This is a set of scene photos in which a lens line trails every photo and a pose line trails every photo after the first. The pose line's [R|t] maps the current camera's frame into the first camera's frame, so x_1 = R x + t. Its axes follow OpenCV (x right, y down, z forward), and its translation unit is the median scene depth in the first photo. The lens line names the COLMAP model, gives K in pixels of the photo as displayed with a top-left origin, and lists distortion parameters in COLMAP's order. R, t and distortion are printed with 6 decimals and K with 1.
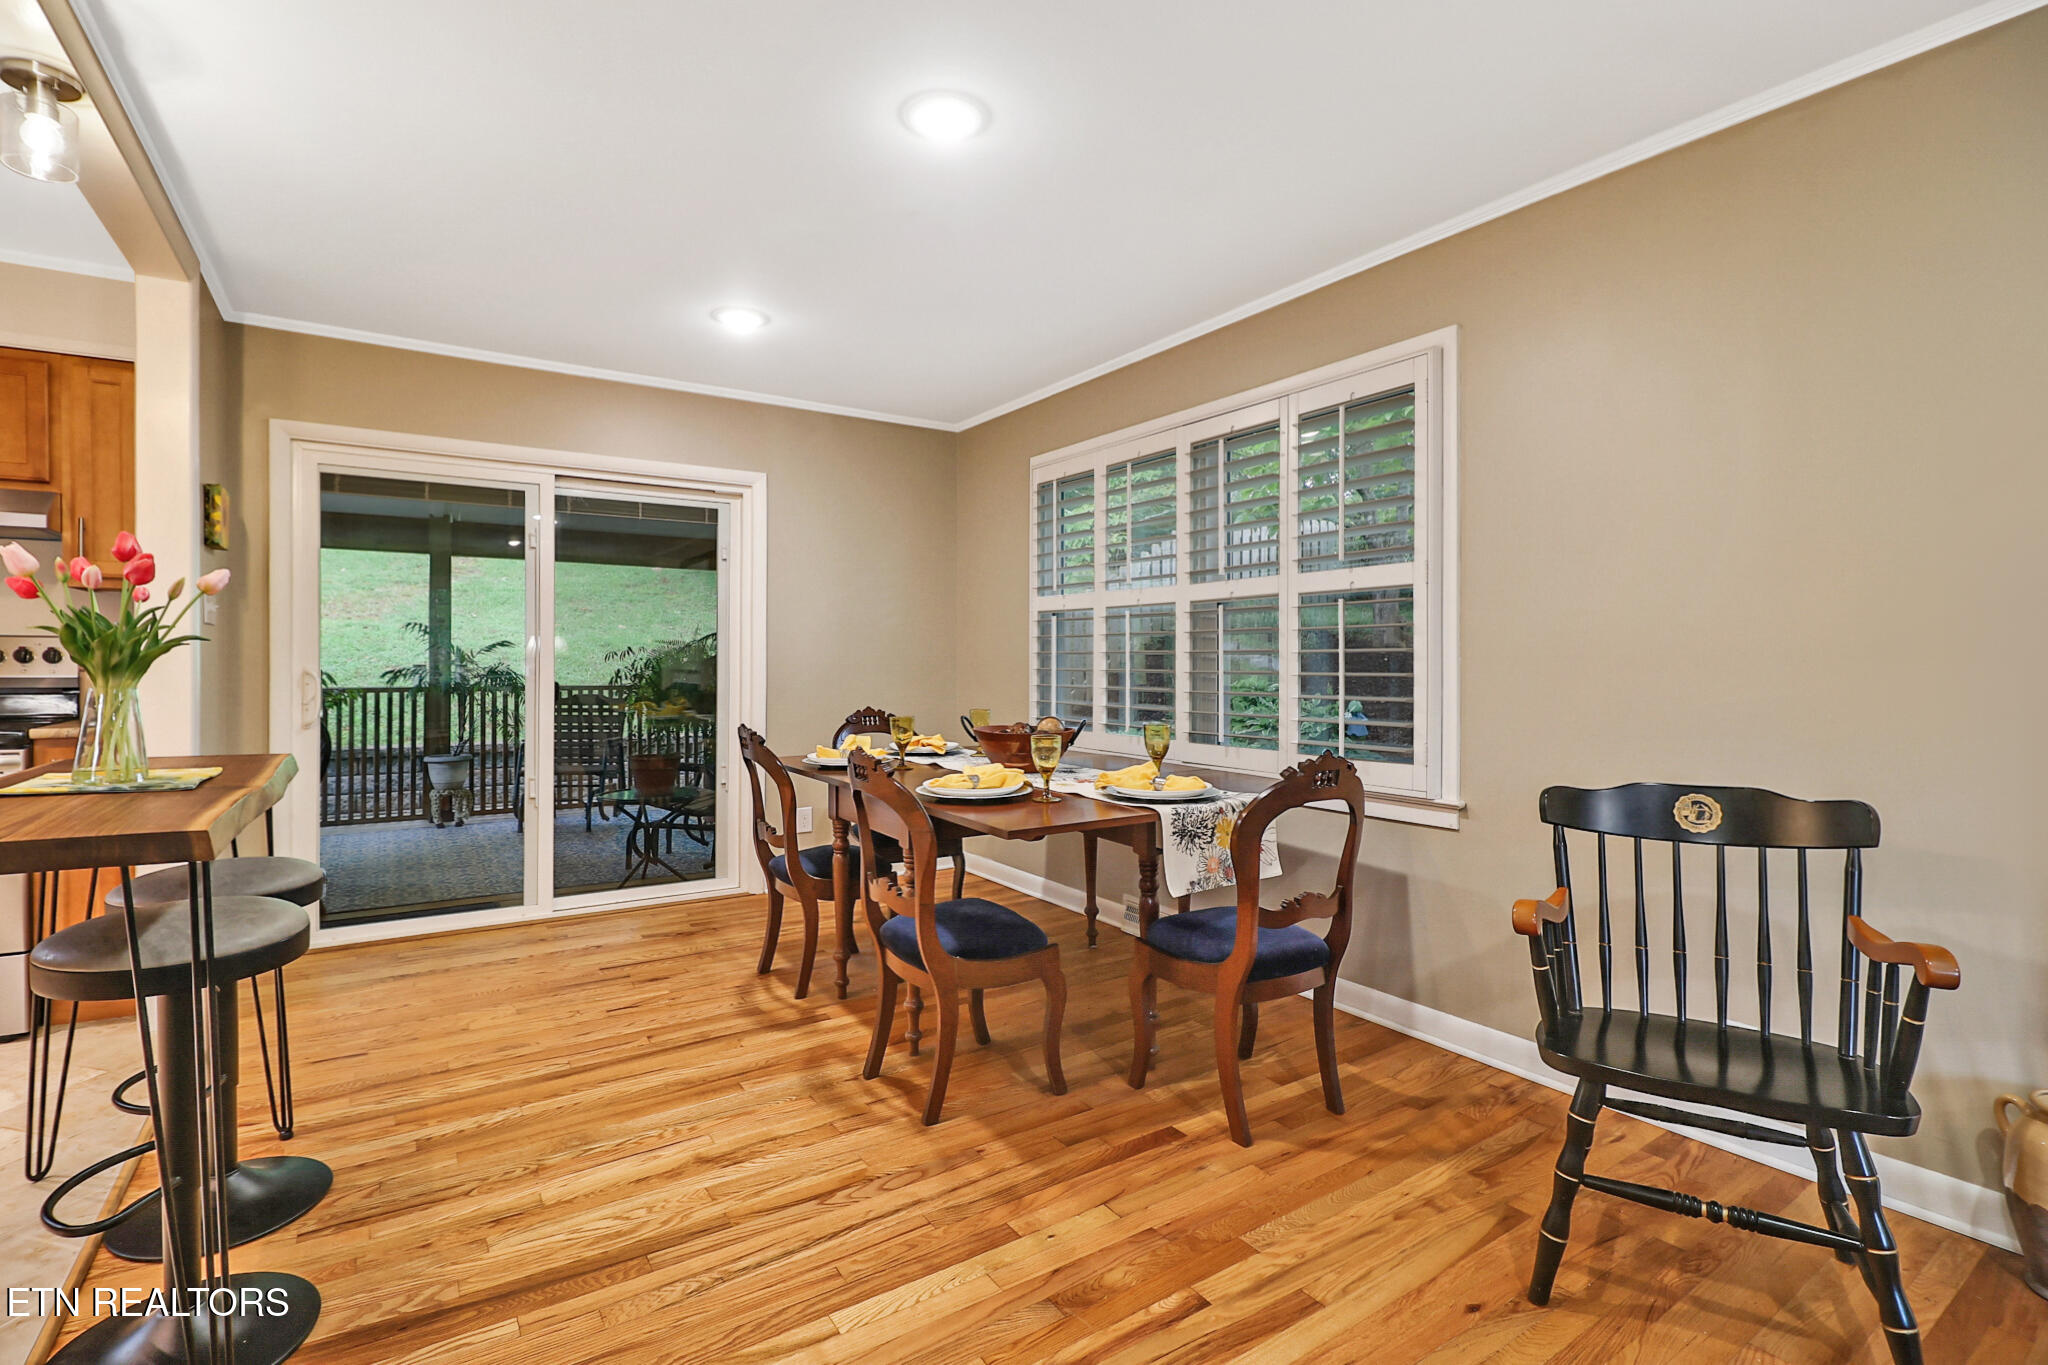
lens RADIAL K [[947.9, 0, 1006.4], [0, 947.9, 648.4], [0, 0, 1]] dist [0.013775, -0.020165]
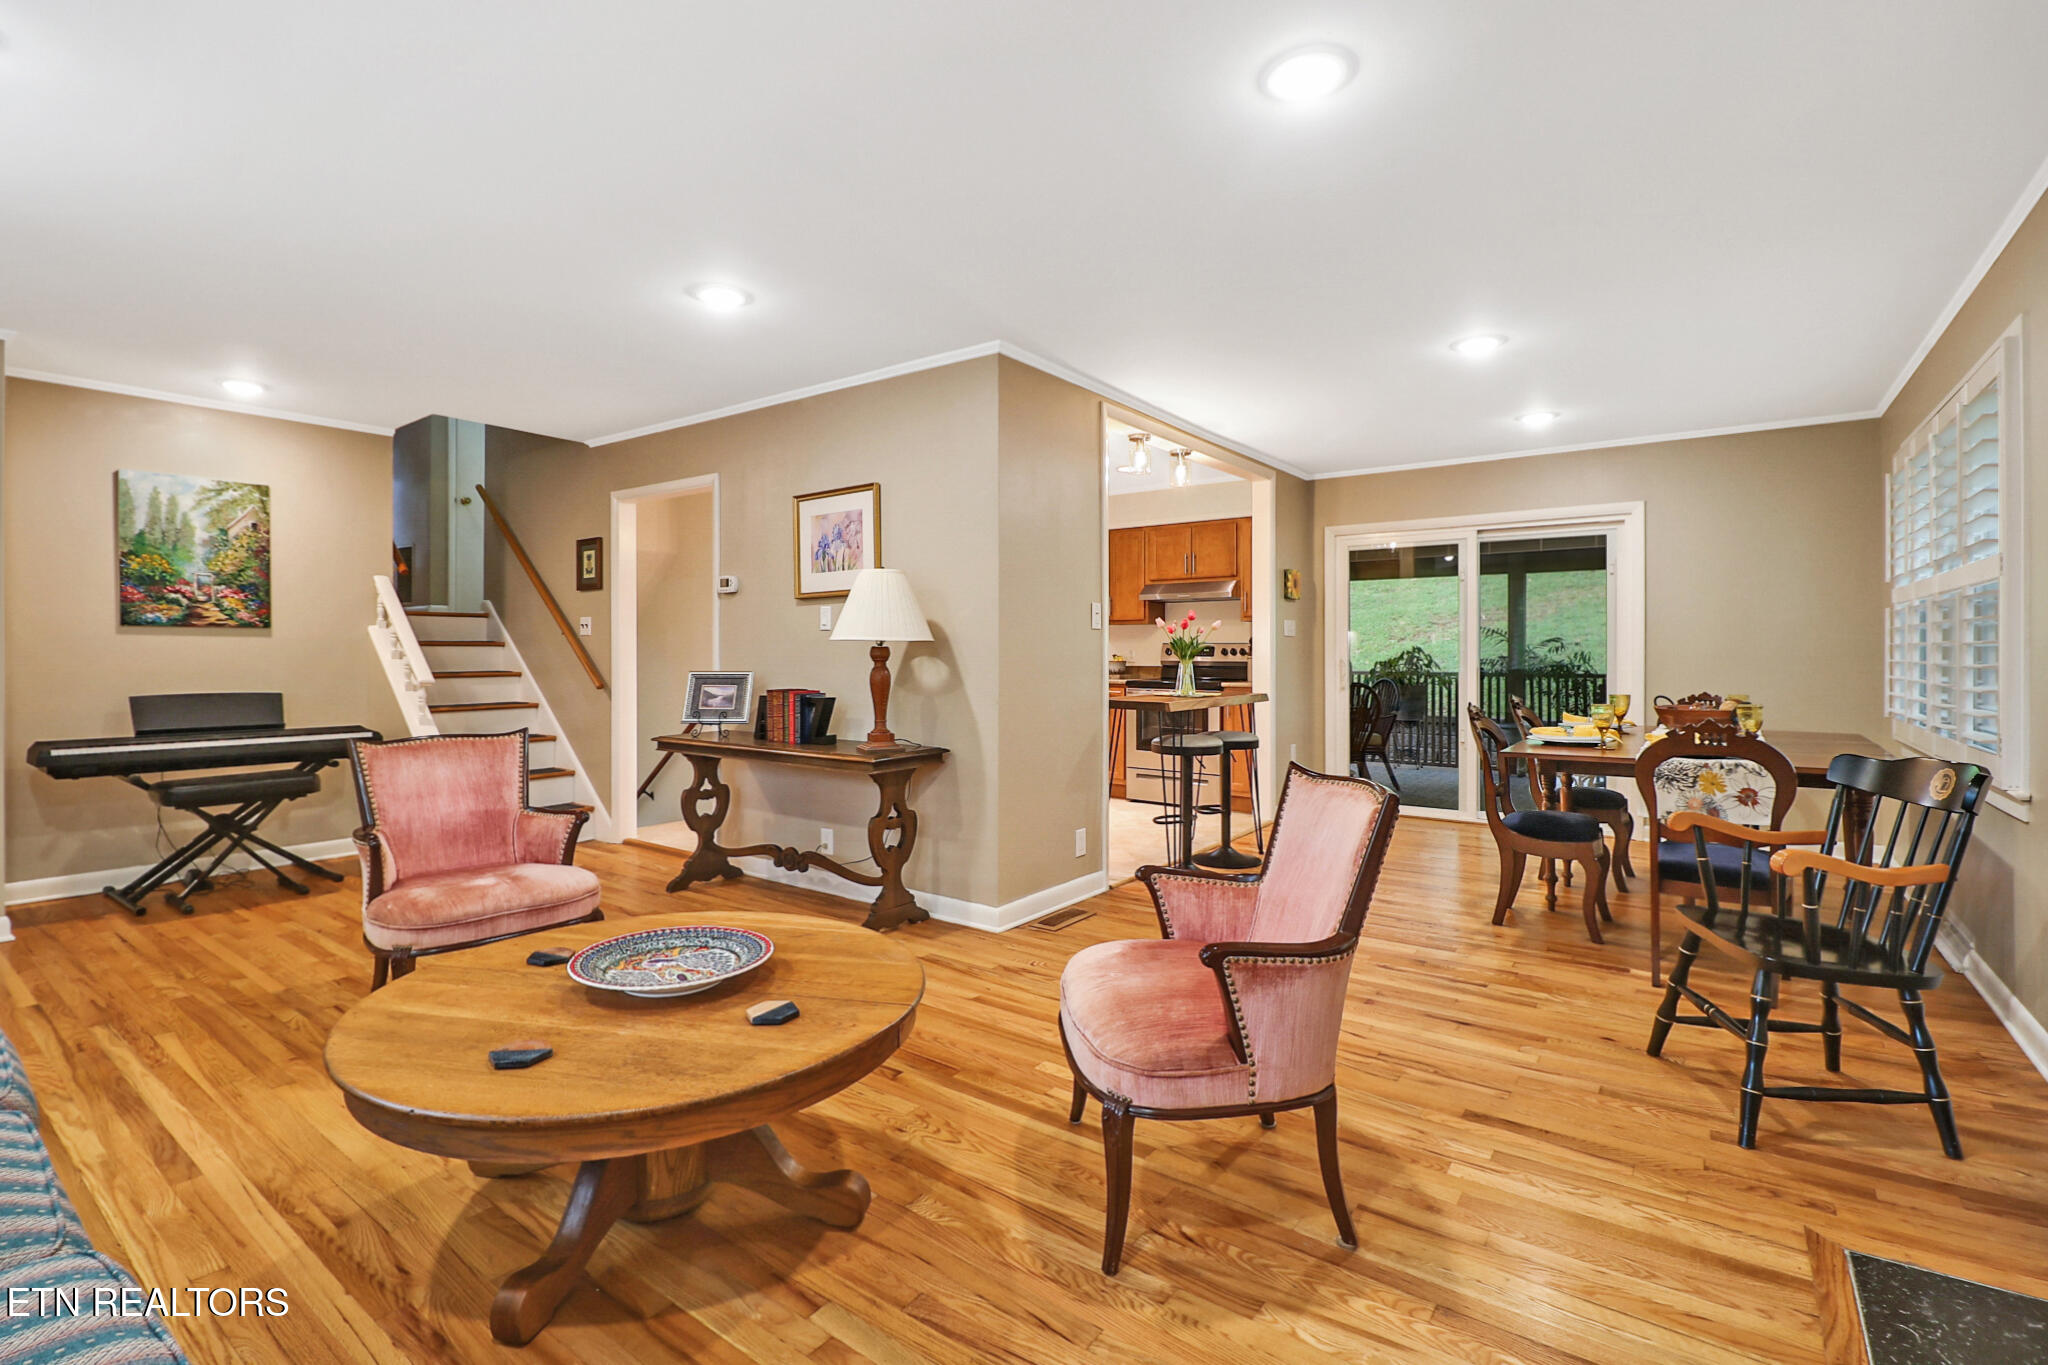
lens RADIAL K [[947.9, 0, 1006.4], [0, 947.9, 648.4], [0, 0, 1]] dist [0.013775, -0.020165]
pose [[0.336889, -0.005356, -0.941529, 0.887964], [0.012046, 0.999926, -0.001378, -0.002553], [0.941467, -0.010878, 0.336929, -0.280099]]
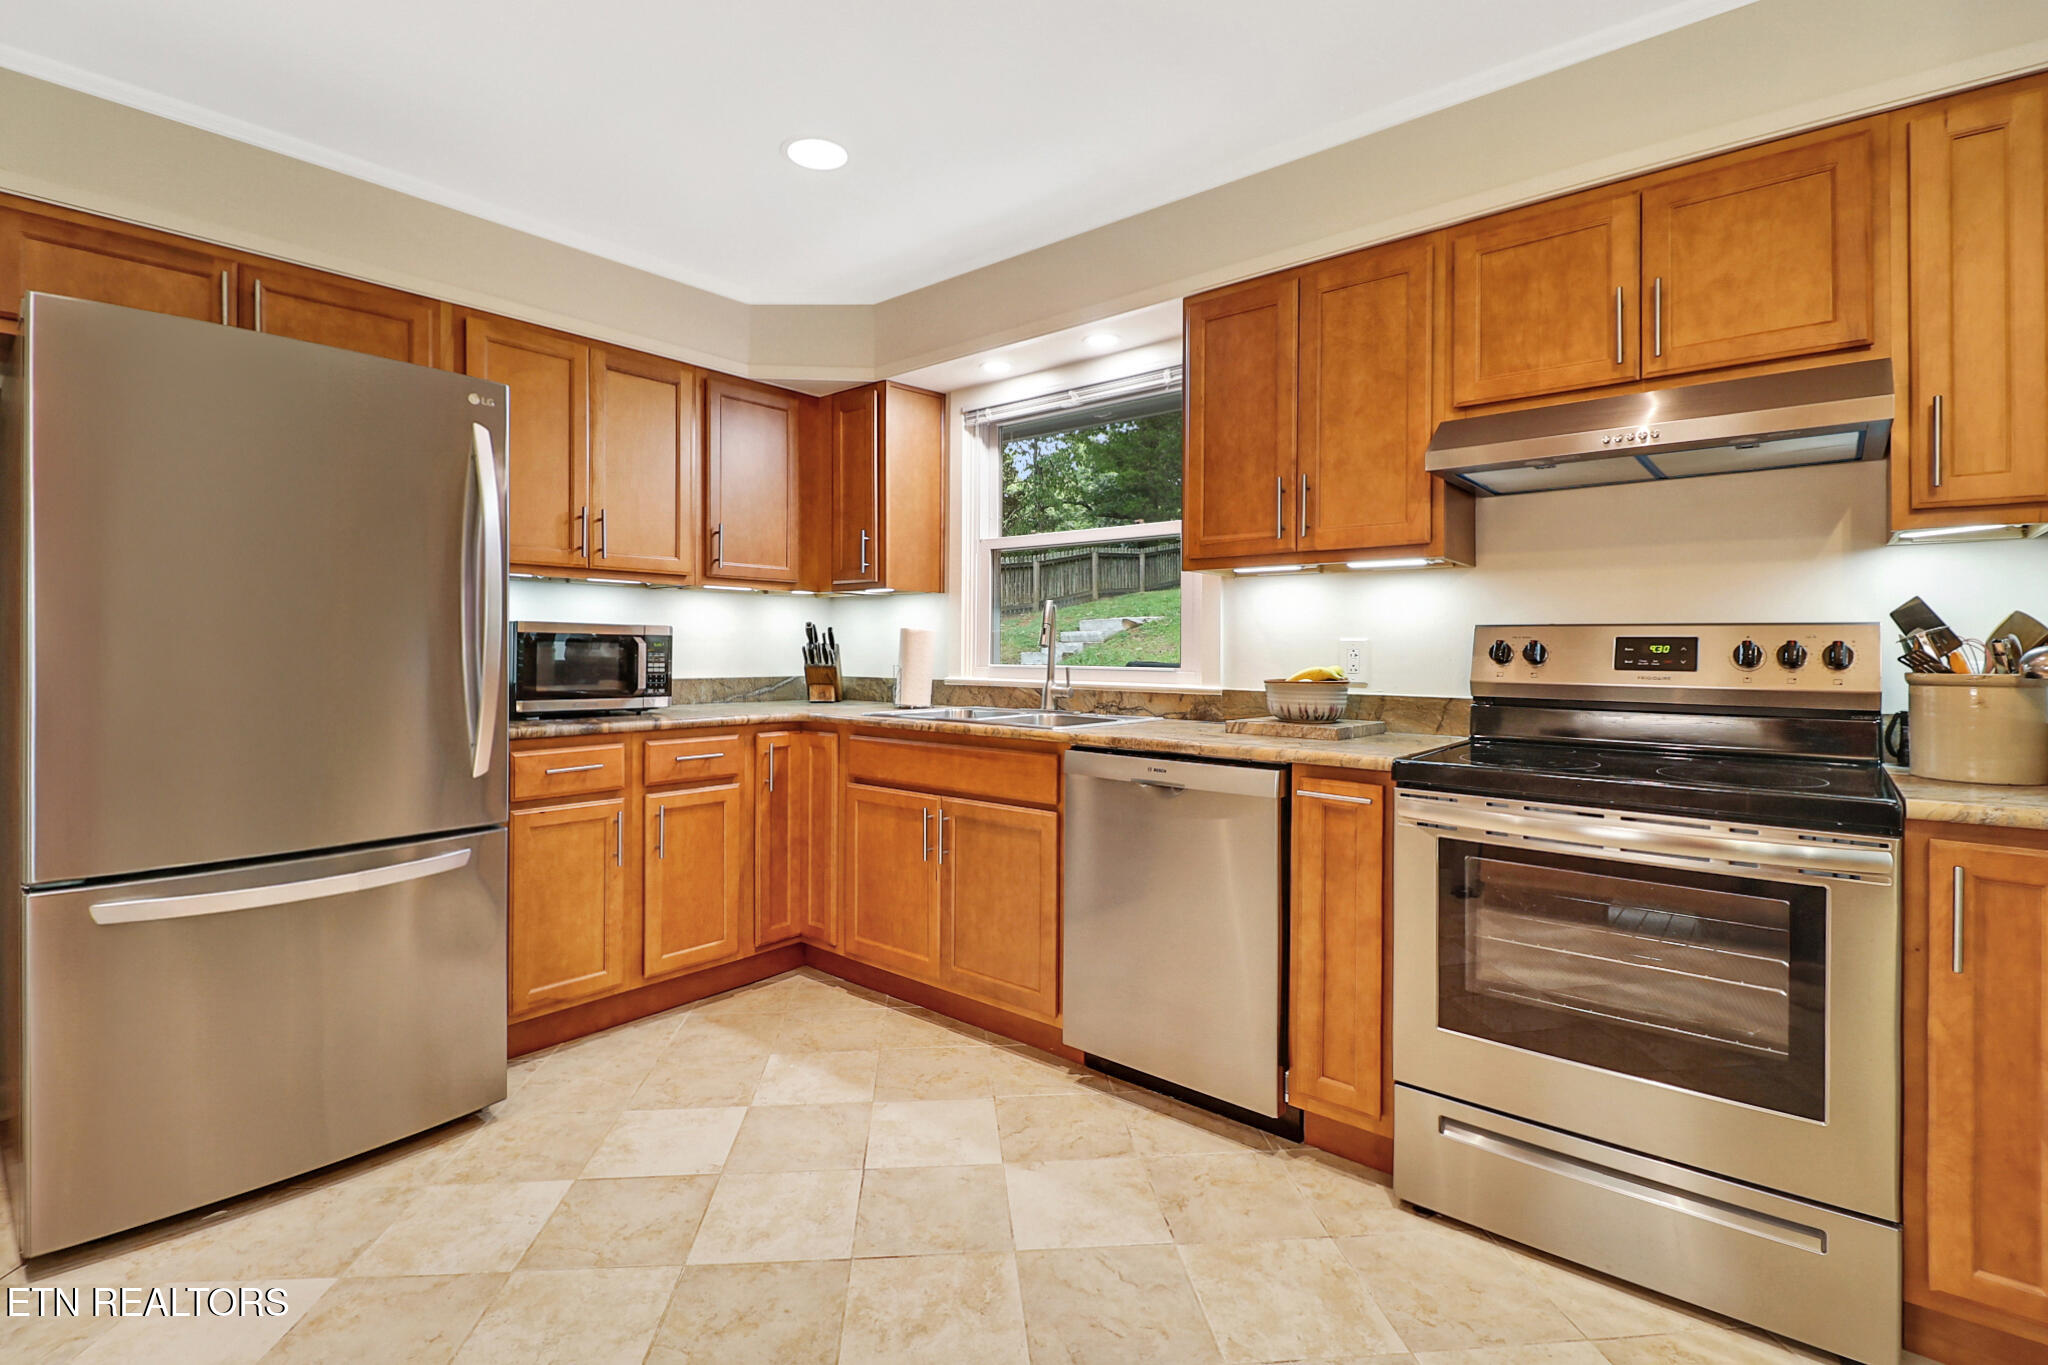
lens RADIAL K [[947.9, 0, 1006.4], [0, 947.9, 648.4], [0, 0, 1]] dist [0.013775, -0.020165]
pose [[0.278339, -0.001089, -0.960482, -0.575479], [0.006109, 0.999981, 0.000637, 0.000909], [0.960464, -0.006045, 0.278340, 0.319107]]
